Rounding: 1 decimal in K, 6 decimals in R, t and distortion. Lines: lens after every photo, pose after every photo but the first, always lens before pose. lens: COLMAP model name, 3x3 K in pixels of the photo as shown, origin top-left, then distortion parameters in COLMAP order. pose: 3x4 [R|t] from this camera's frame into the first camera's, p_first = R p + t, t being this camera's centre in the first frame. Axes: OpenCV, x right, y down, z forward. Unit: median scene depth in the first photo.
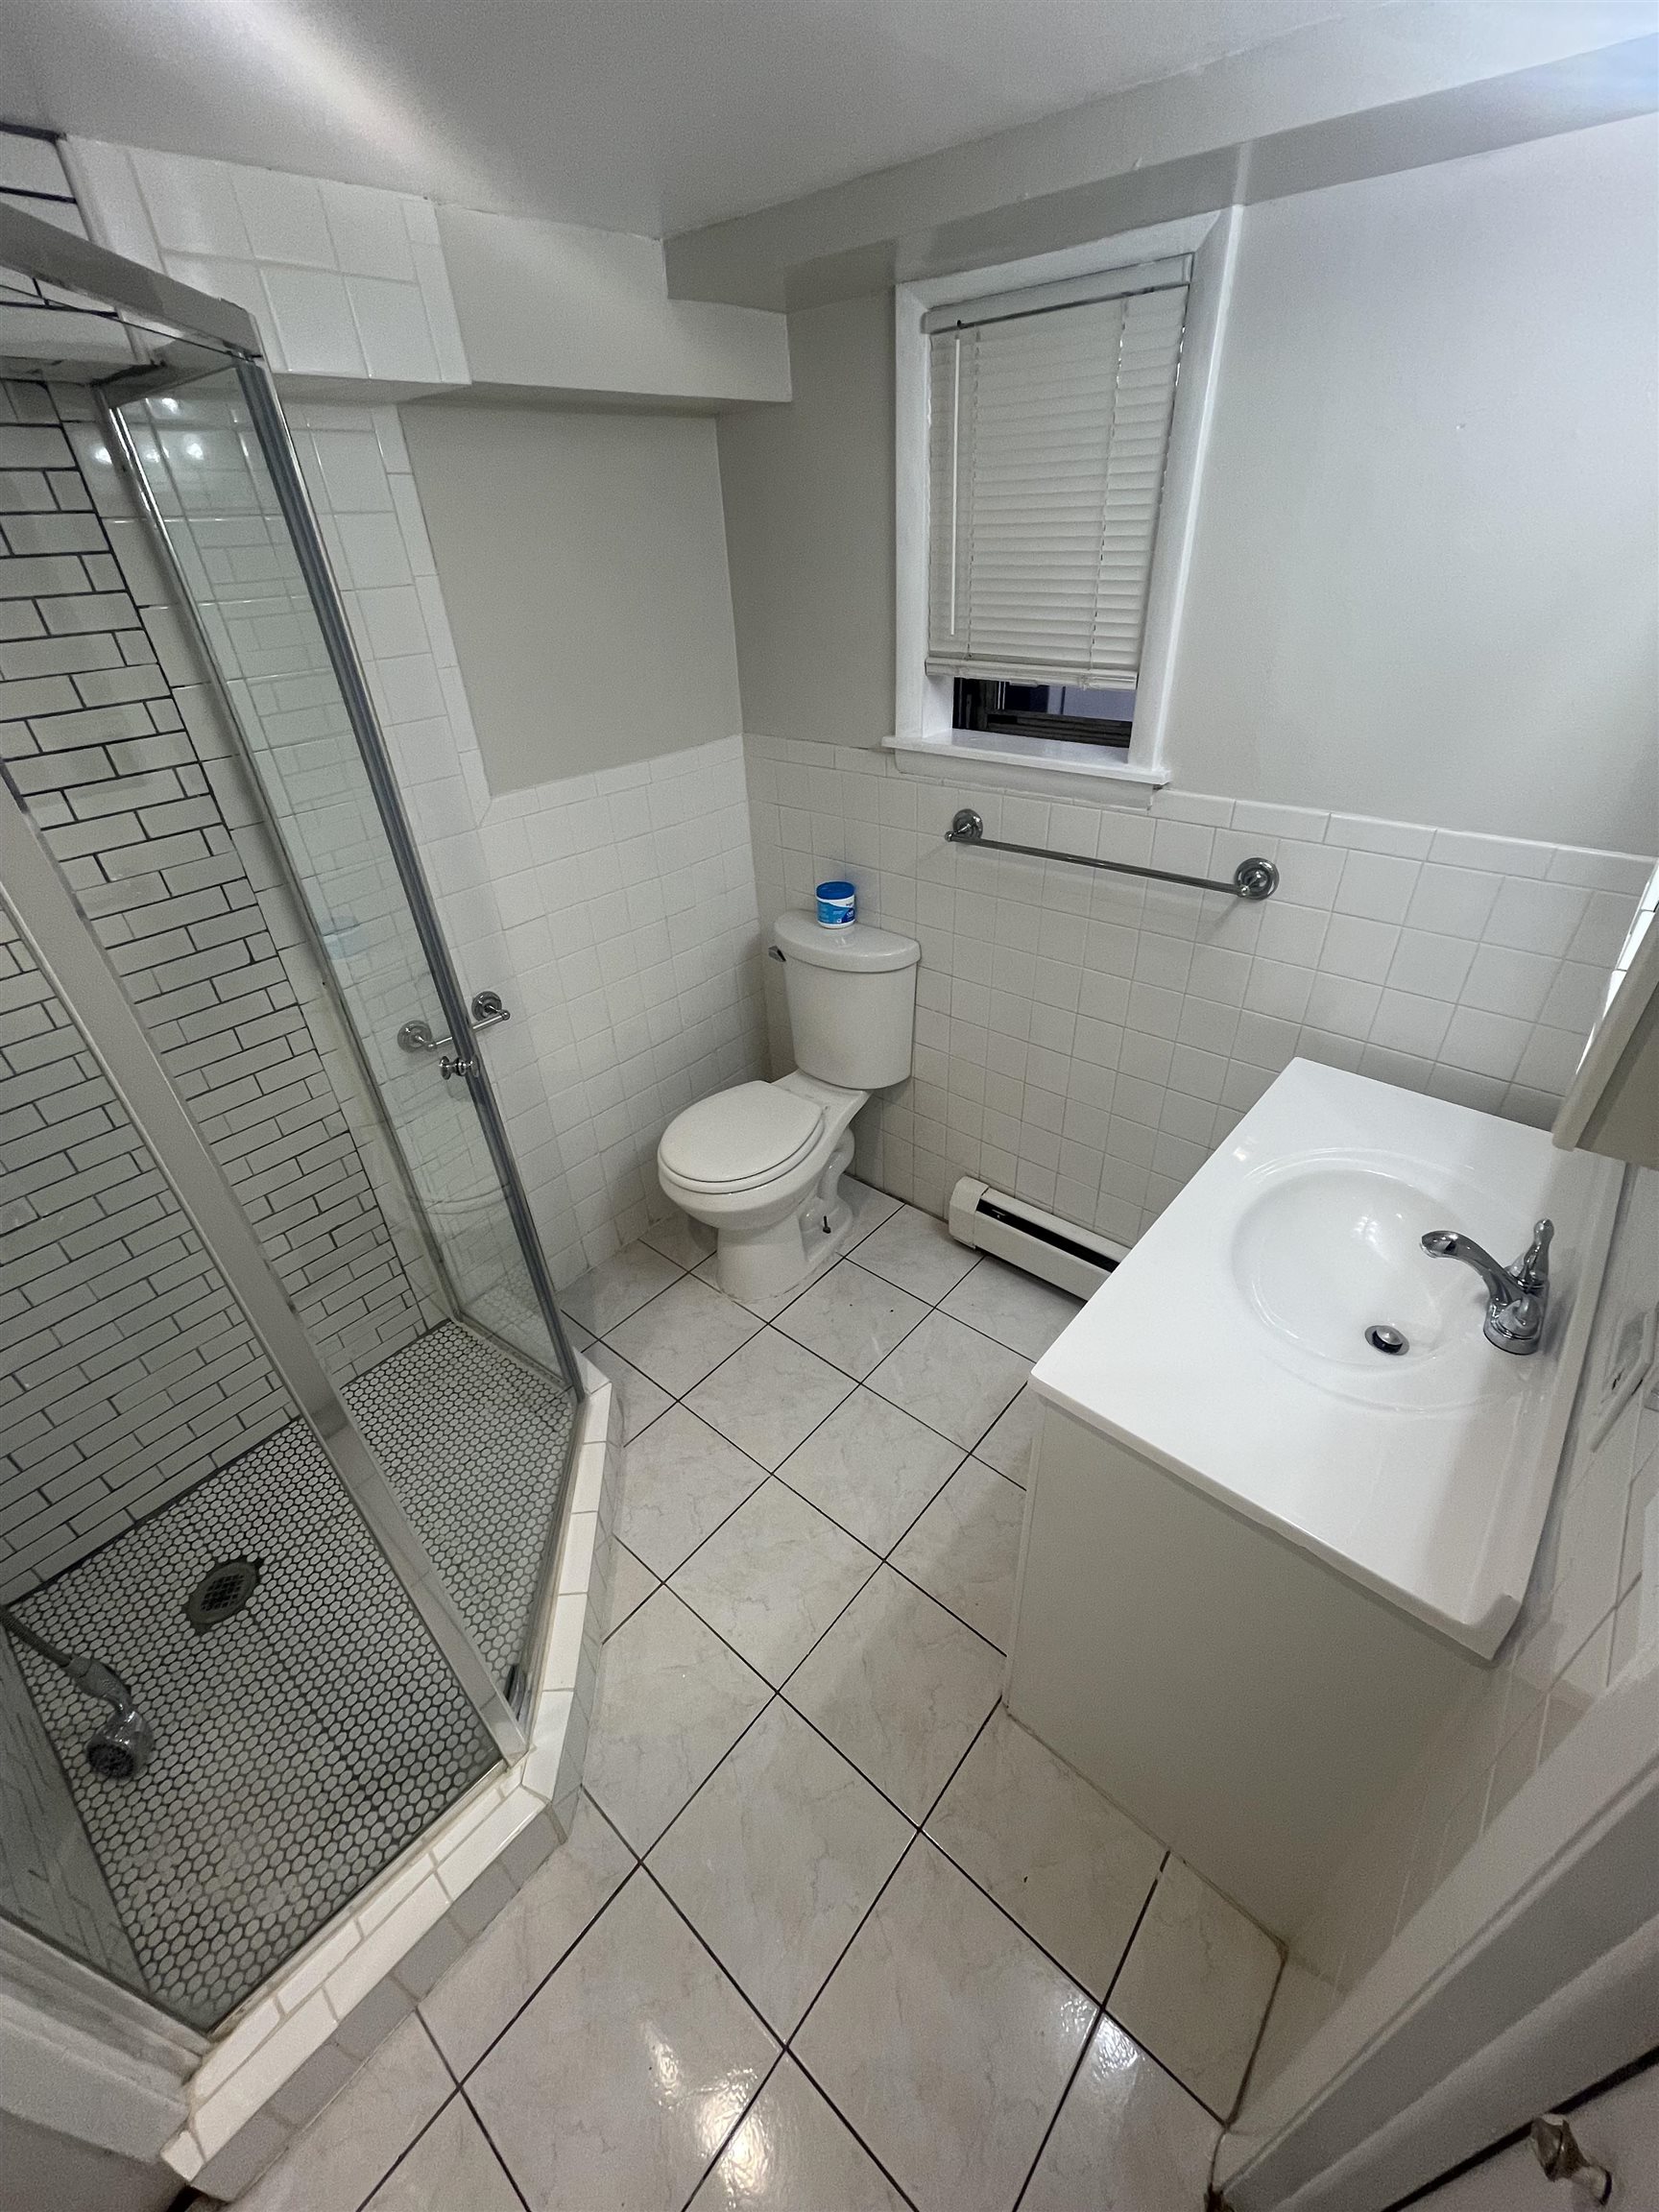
lens RADIAL K [[893.7, 0, 837.1], [0, 893.7, 1096.4], [0, 0, 1]] dist [-0.005846, 0.001319]
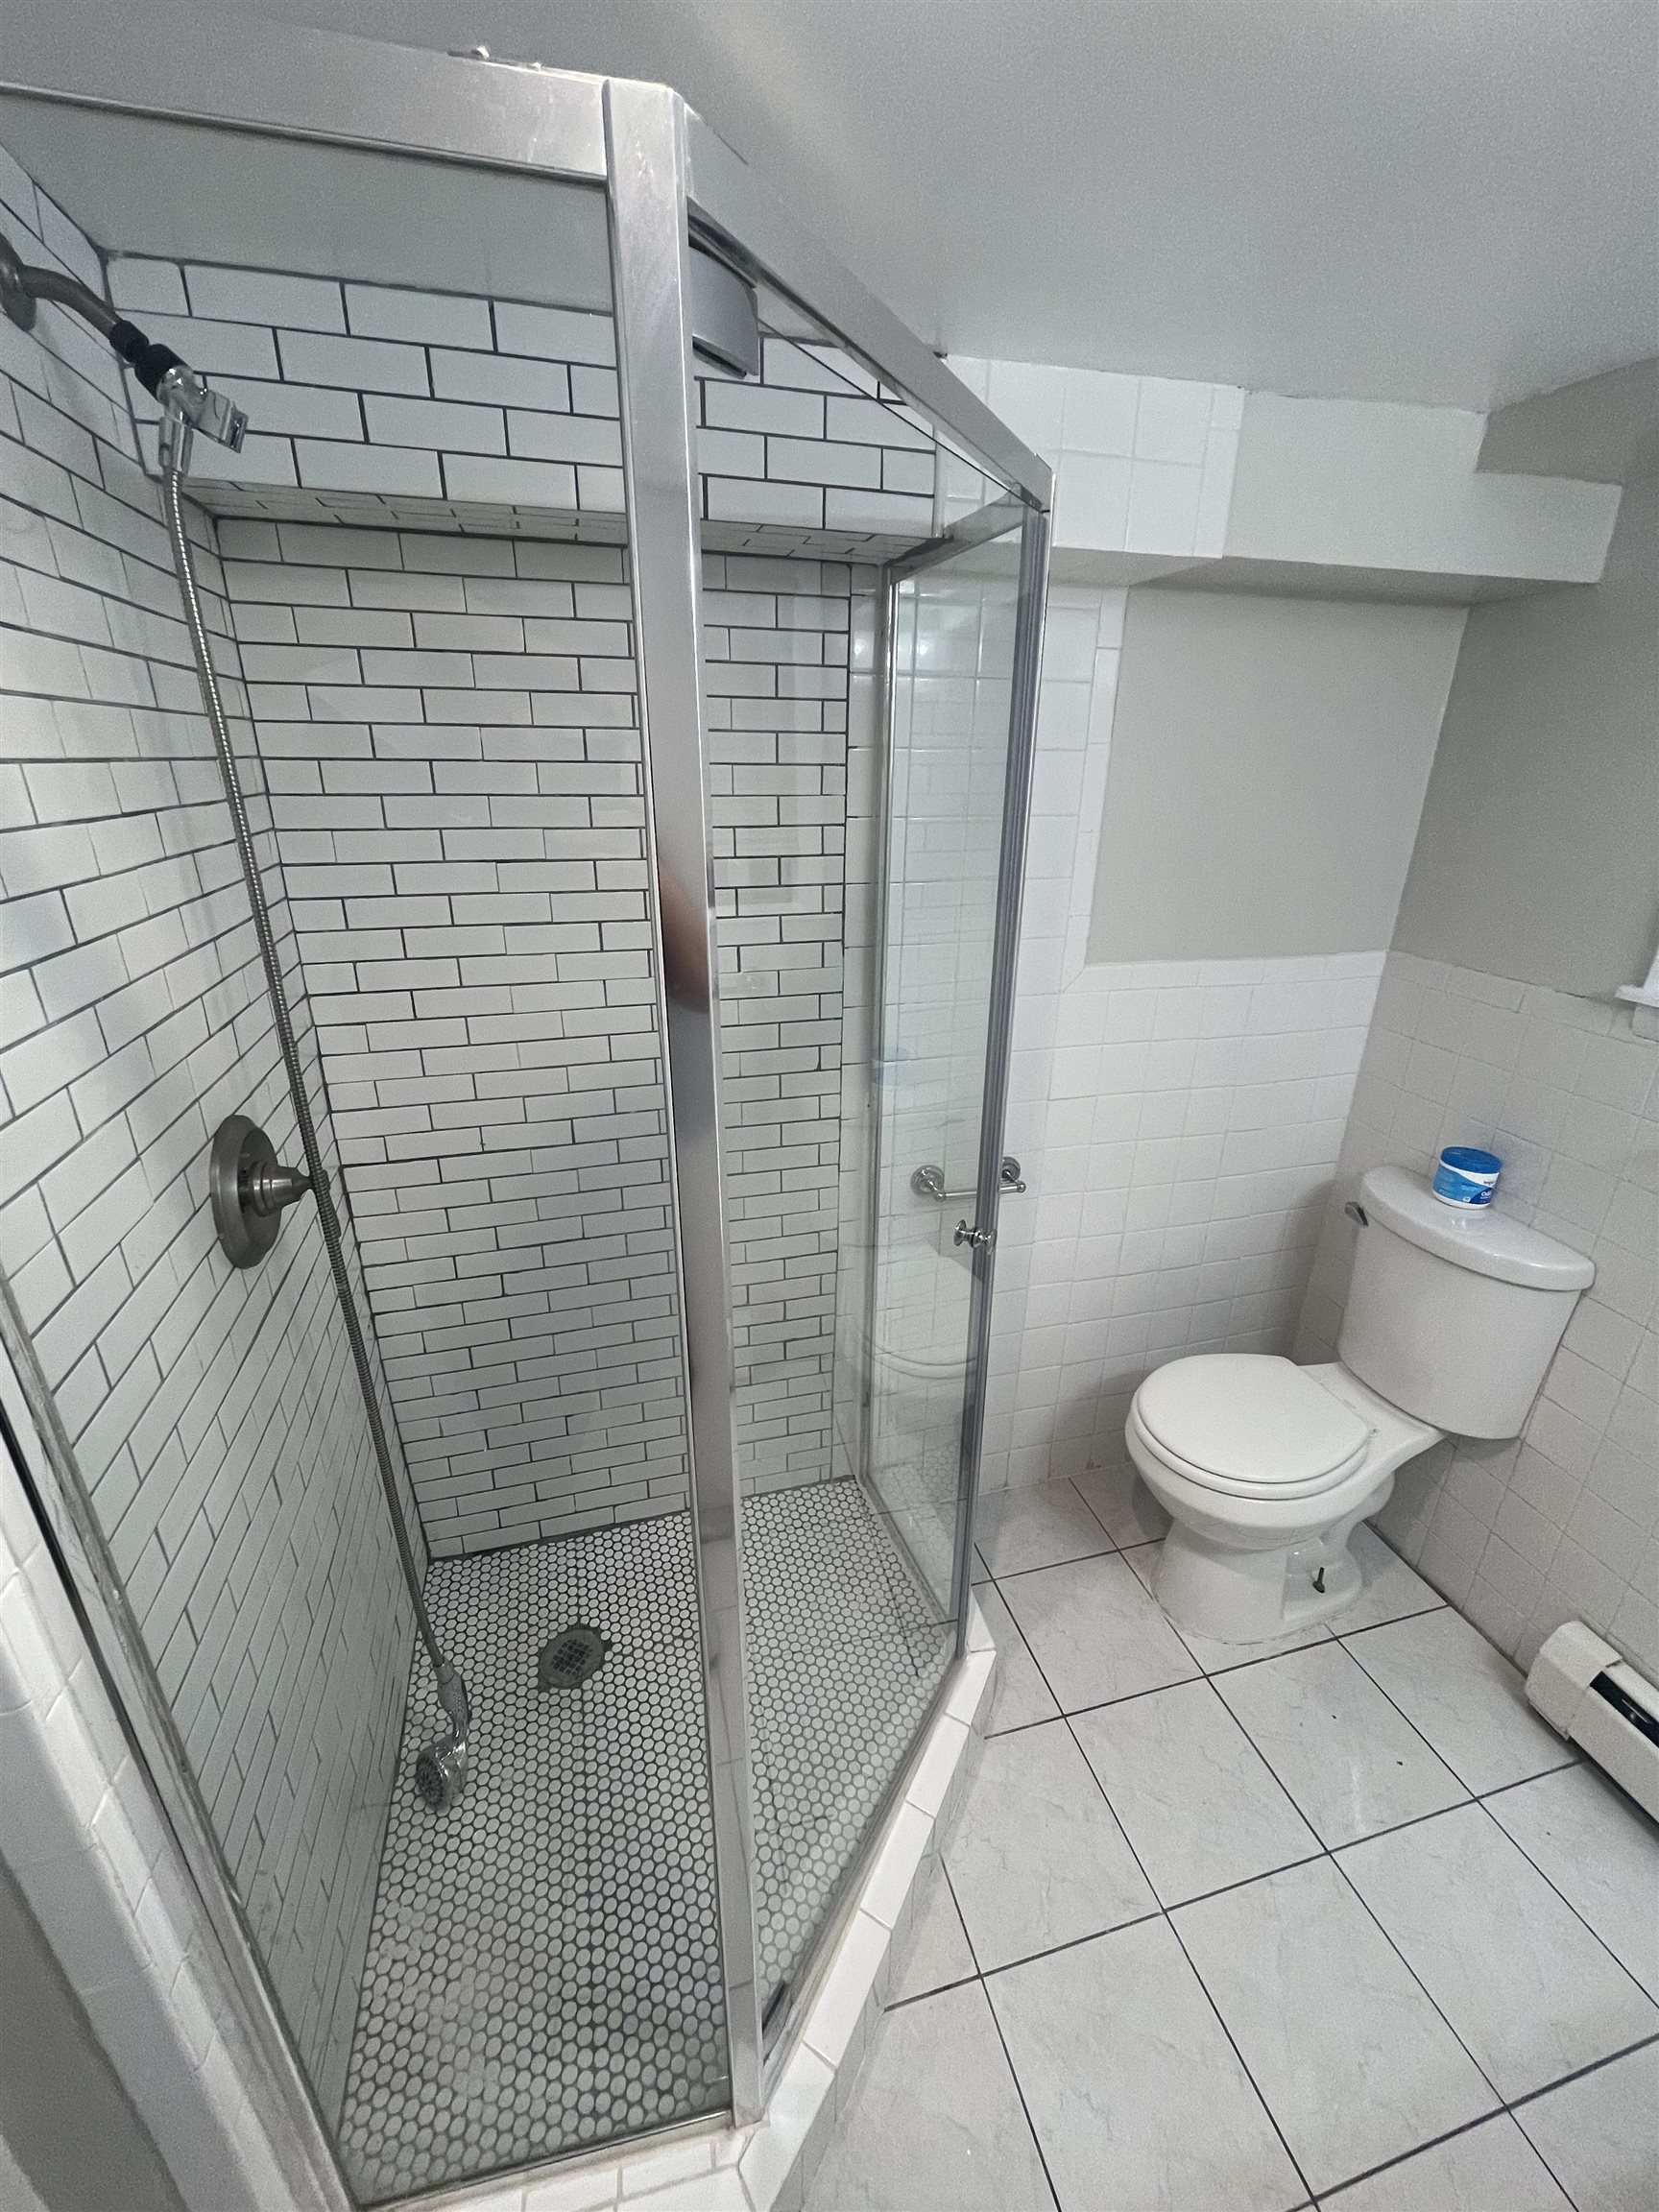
lens RADIAL K [[893.7, 0, 826.9], [0, 893.7, 1105.0], [0, 0, 1]] dist [-0.005846, 0.001319]
pose [[0.823603, 0.257295, -0.505448, -0.099518], [-0.346751, 0.933654, -0.089743, -0.019237], [0.448823, 0.249178, 0.858177, 0.109967]]
